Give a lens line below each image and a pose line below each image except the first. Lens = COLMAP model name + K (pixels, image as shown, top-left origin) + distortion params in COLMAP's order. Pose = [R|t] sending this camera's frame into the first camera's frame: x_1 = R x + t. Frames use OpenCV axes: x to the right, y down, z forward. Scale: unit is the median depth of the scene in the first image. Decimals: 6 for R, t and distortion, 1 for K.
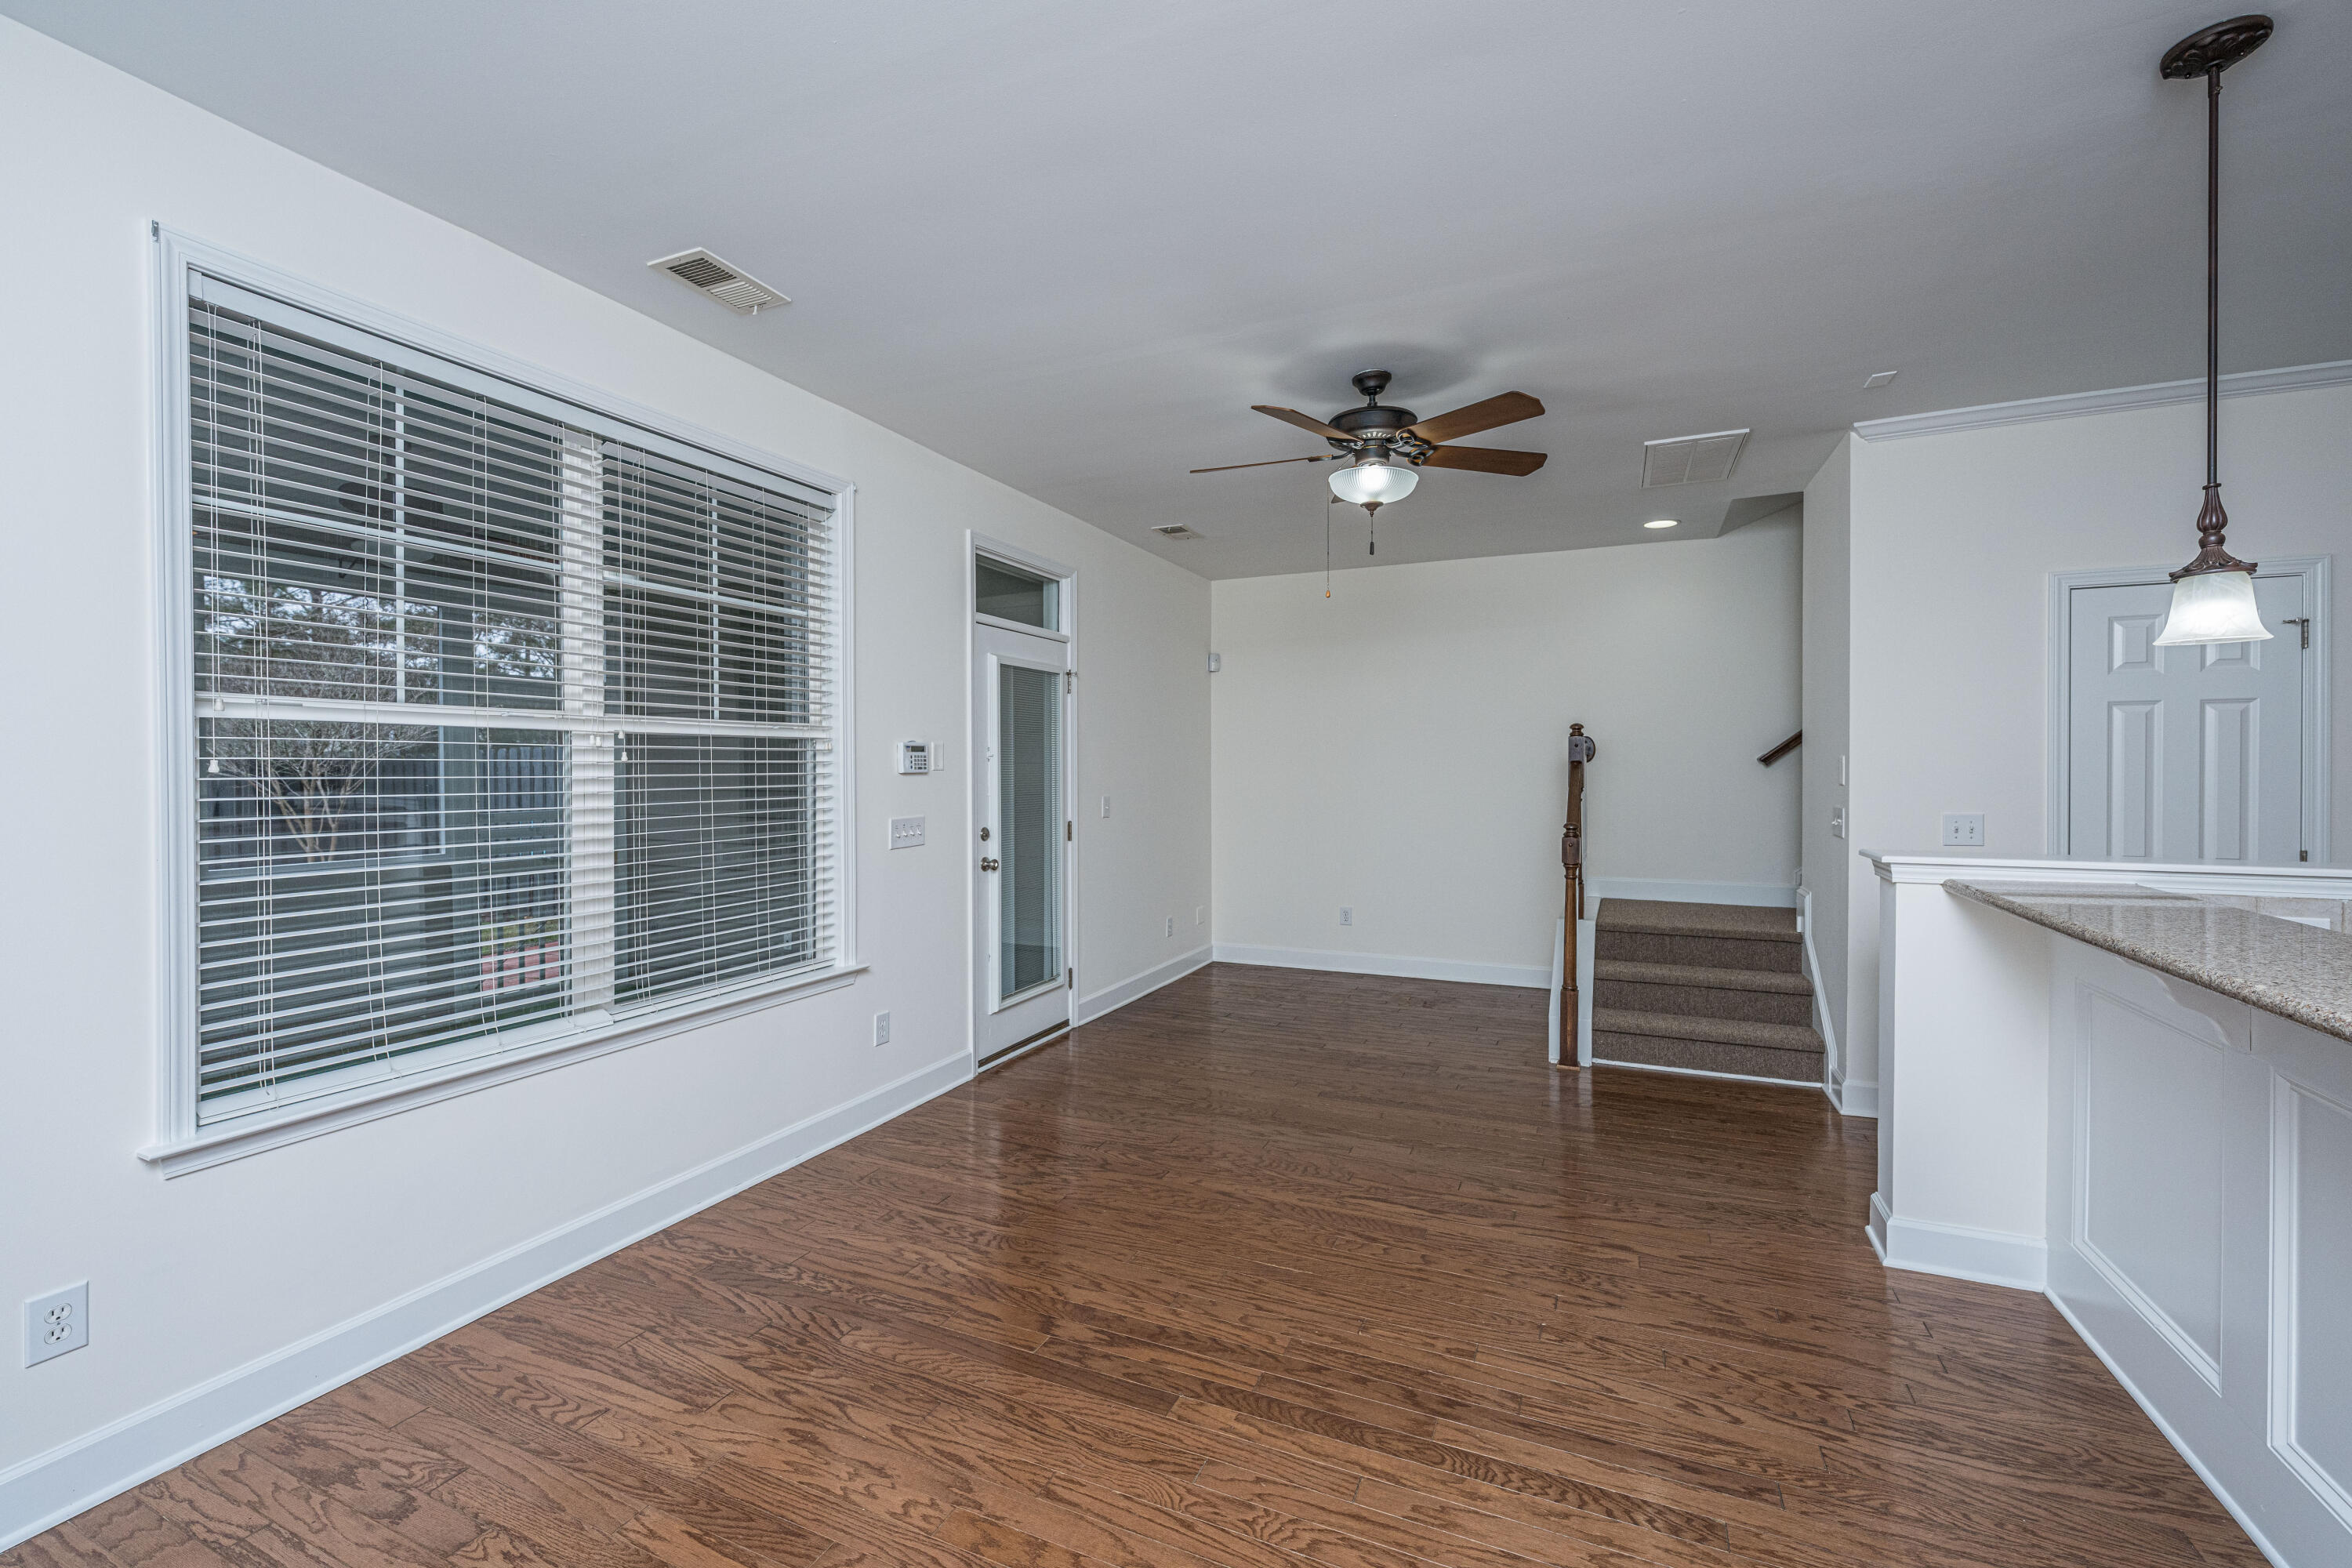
lens RADIAL K [[936.7, 0, 1176.0], [0, 936.7, 784.0], [0, 0, 1]] dist [-0.000836, -0.000189]
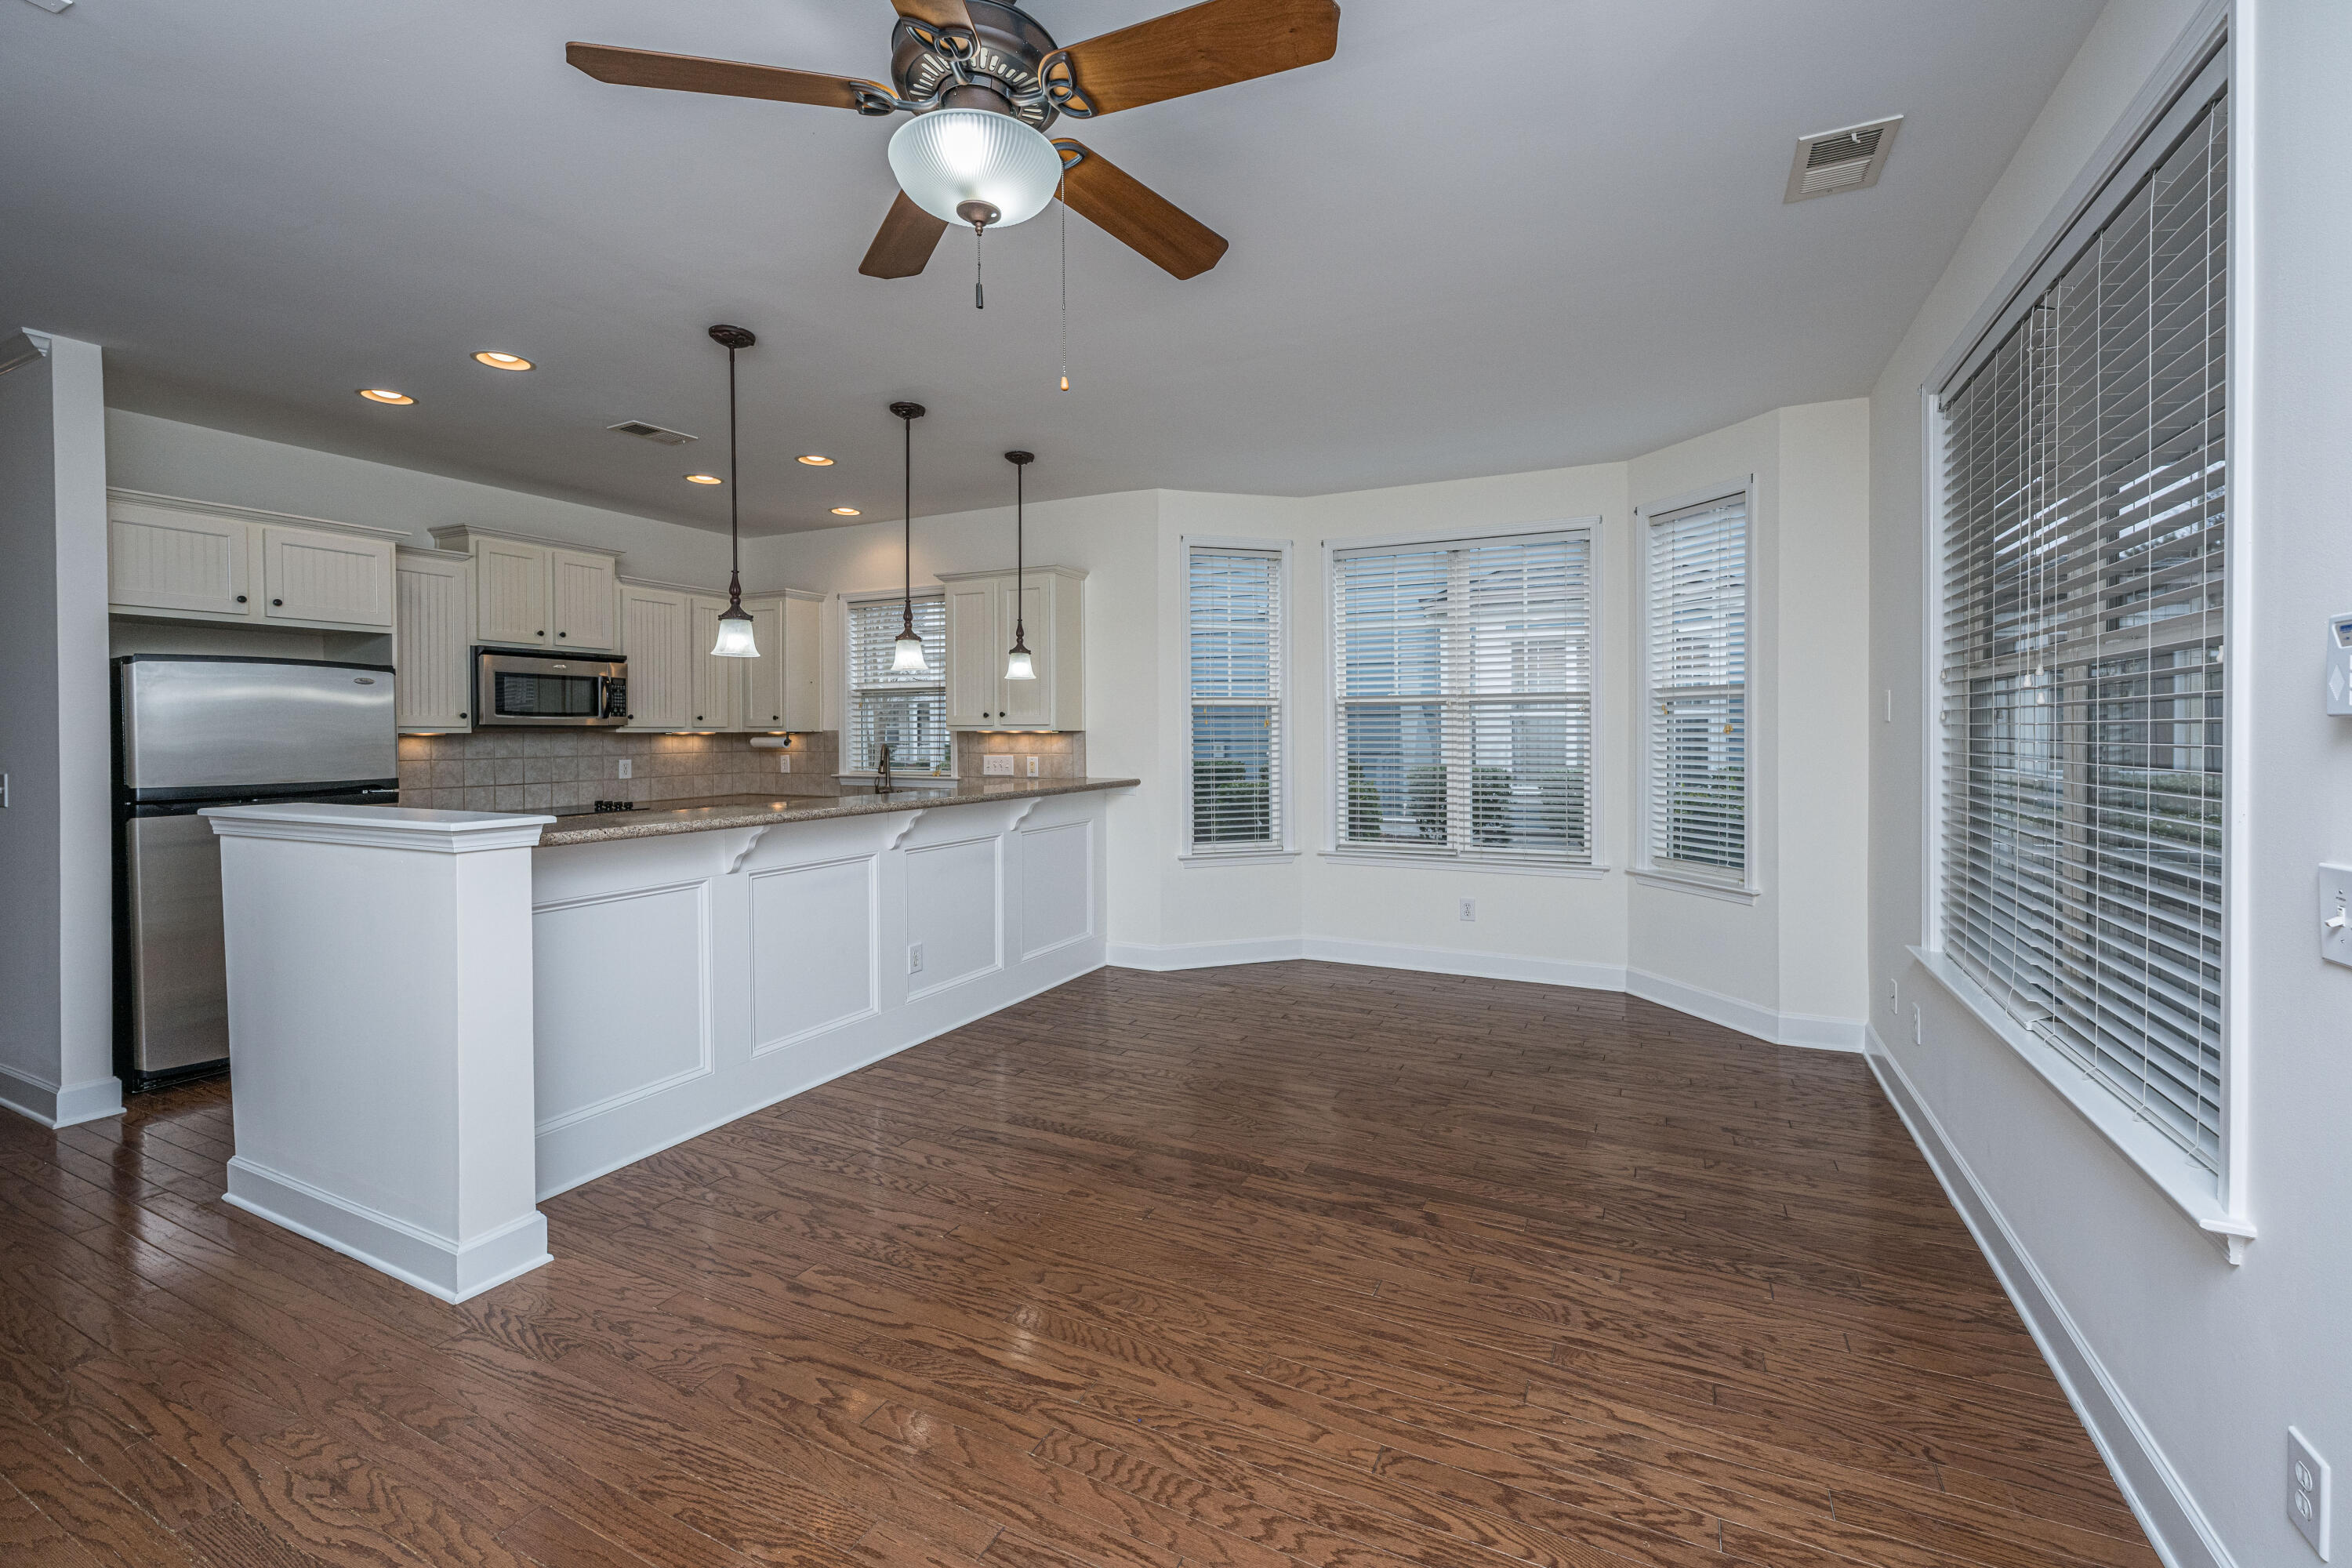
lens RADIAL K [[955.8, 0, 1244.2], [0, 955.8, 743.7], [0, 0, 1]] dist [-0.002404, -0.000411]
pose [[-0.999782, 0.005700, -0.020063, 0.081296], [0.005029, 0.999432, 0.033329, -0.017232], [0.020242, 0.033221, -0.999243, 1.669620]]
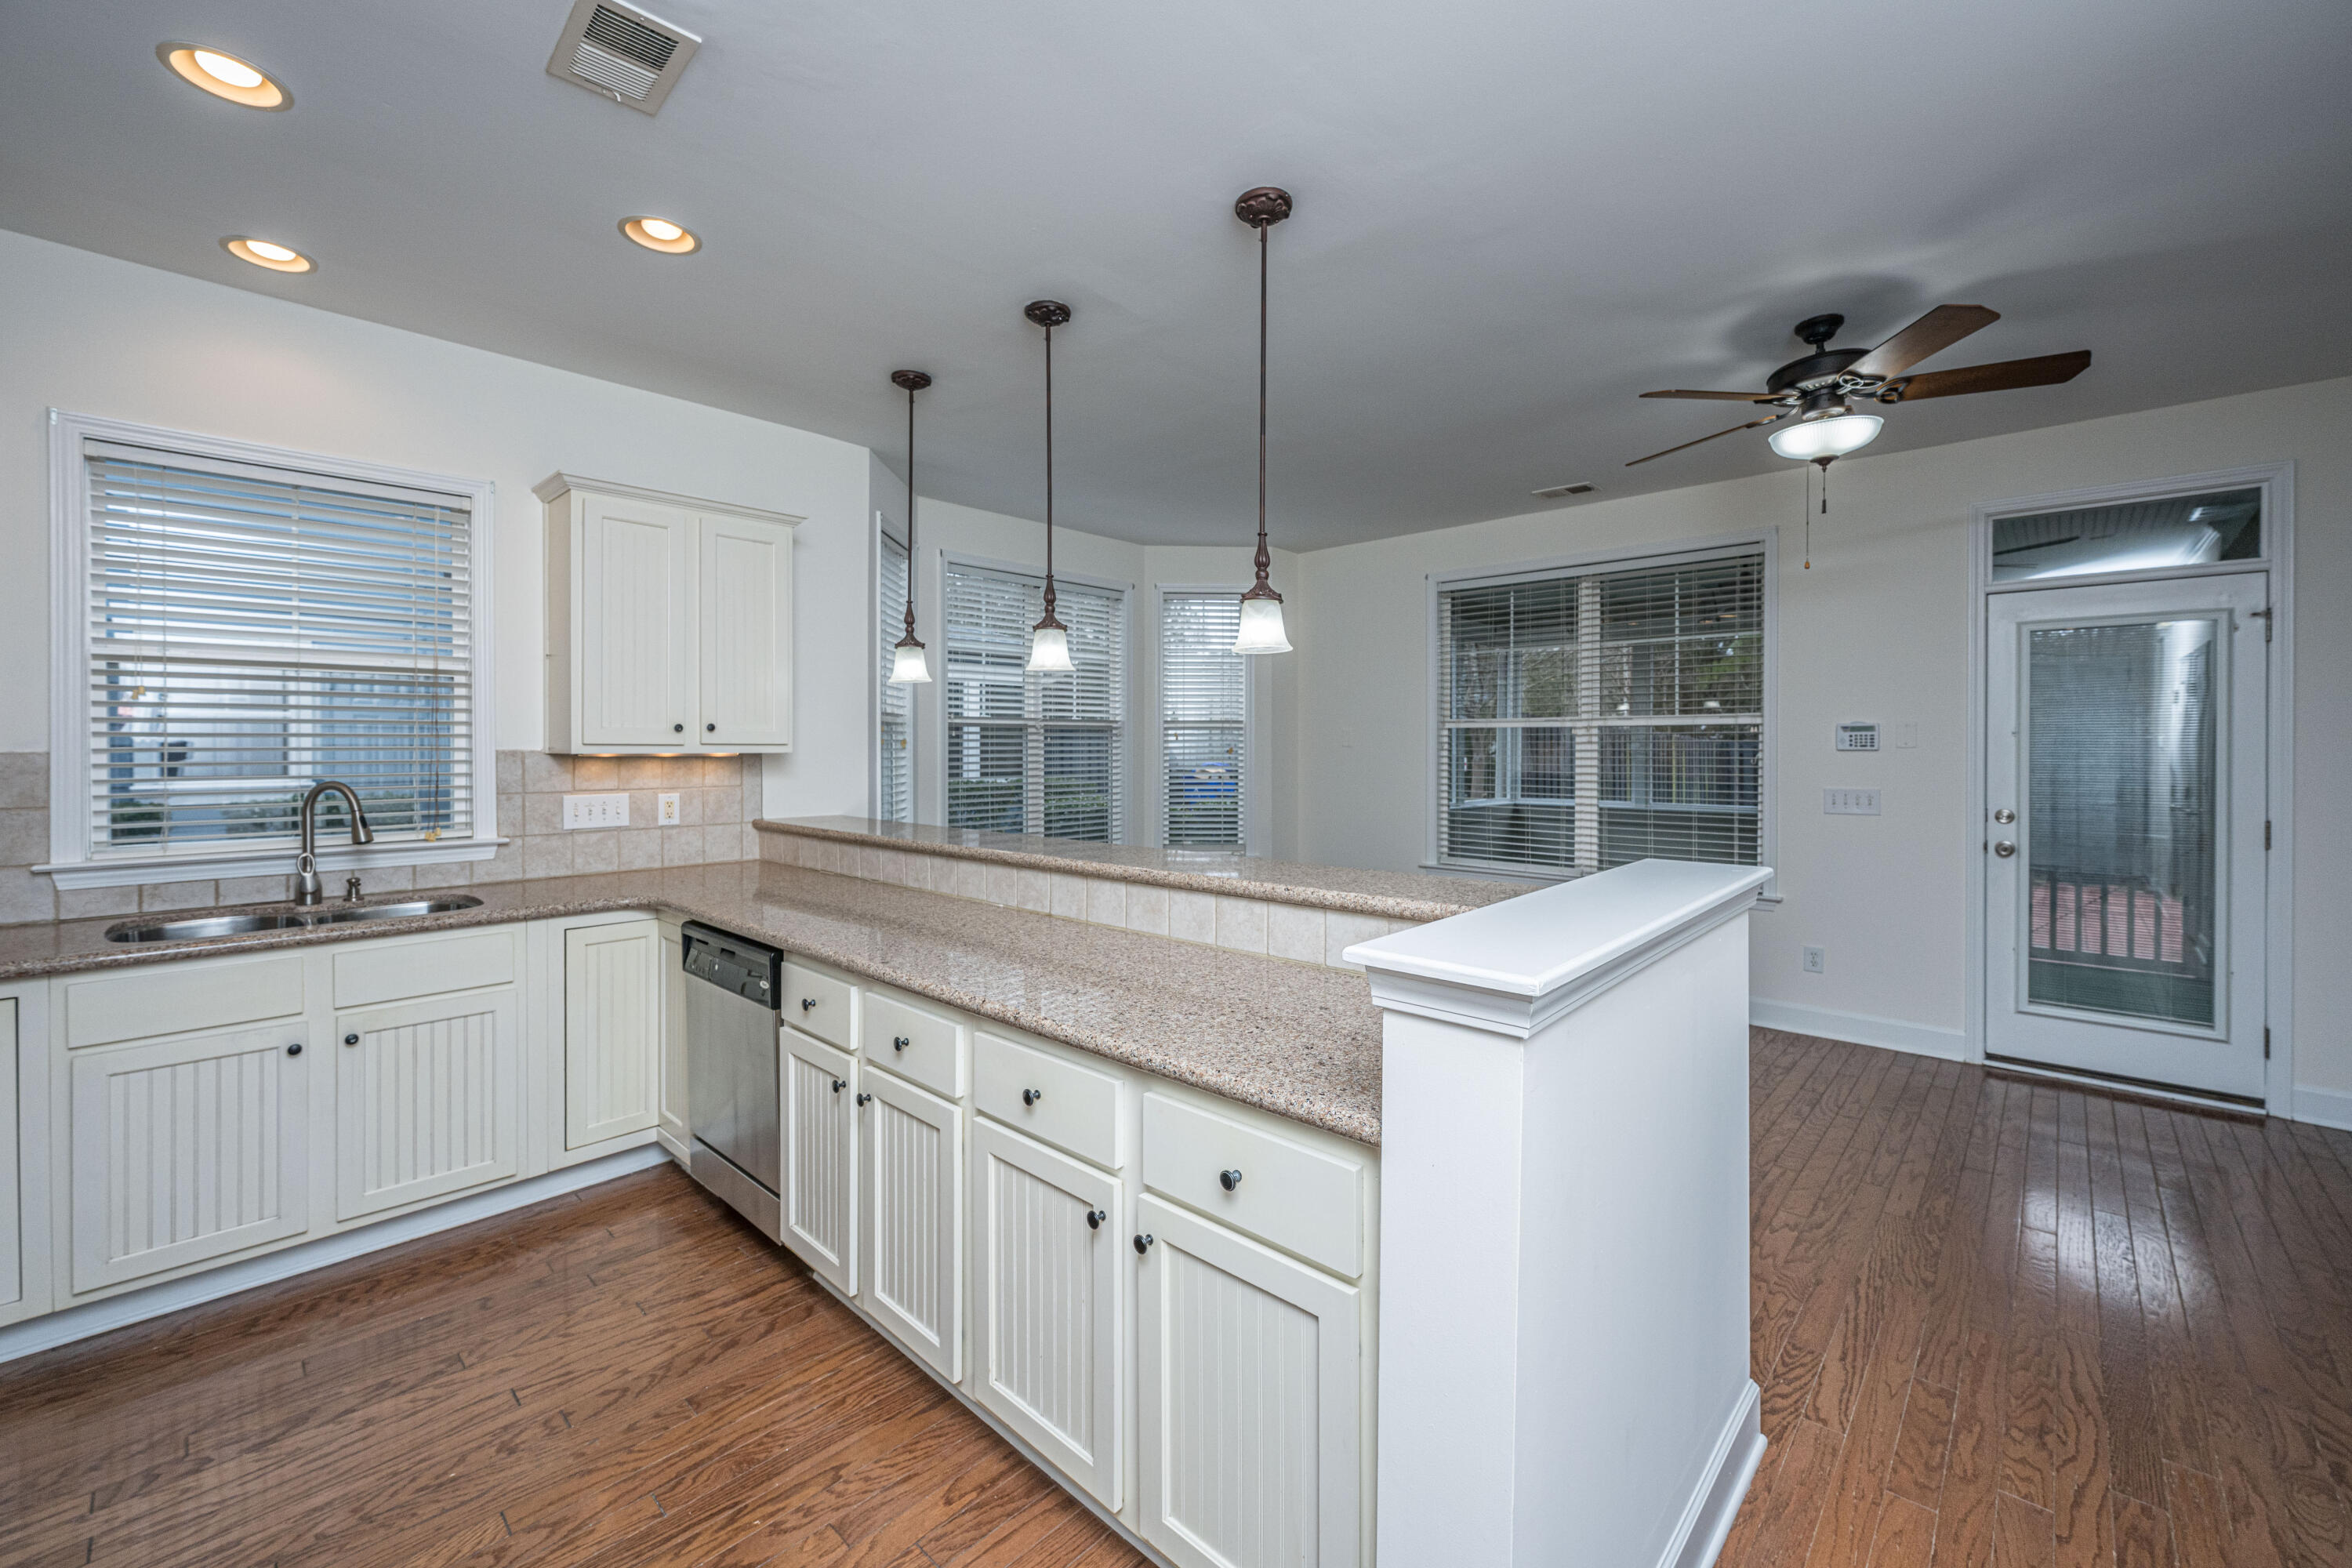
lens RADIAL K [[939.6, 0, 1180.7], [0, 939.6, 759.5], [0, 0, 1]] dist [-0.003089, -0.000222]
pose [[-0.317403, 0.016569, -0.948146, 1.375023], [-0.020018, 0.999507, 0.024167, -0.014976], [0.948079, 0.026651, -0.316915, 0.754749]]
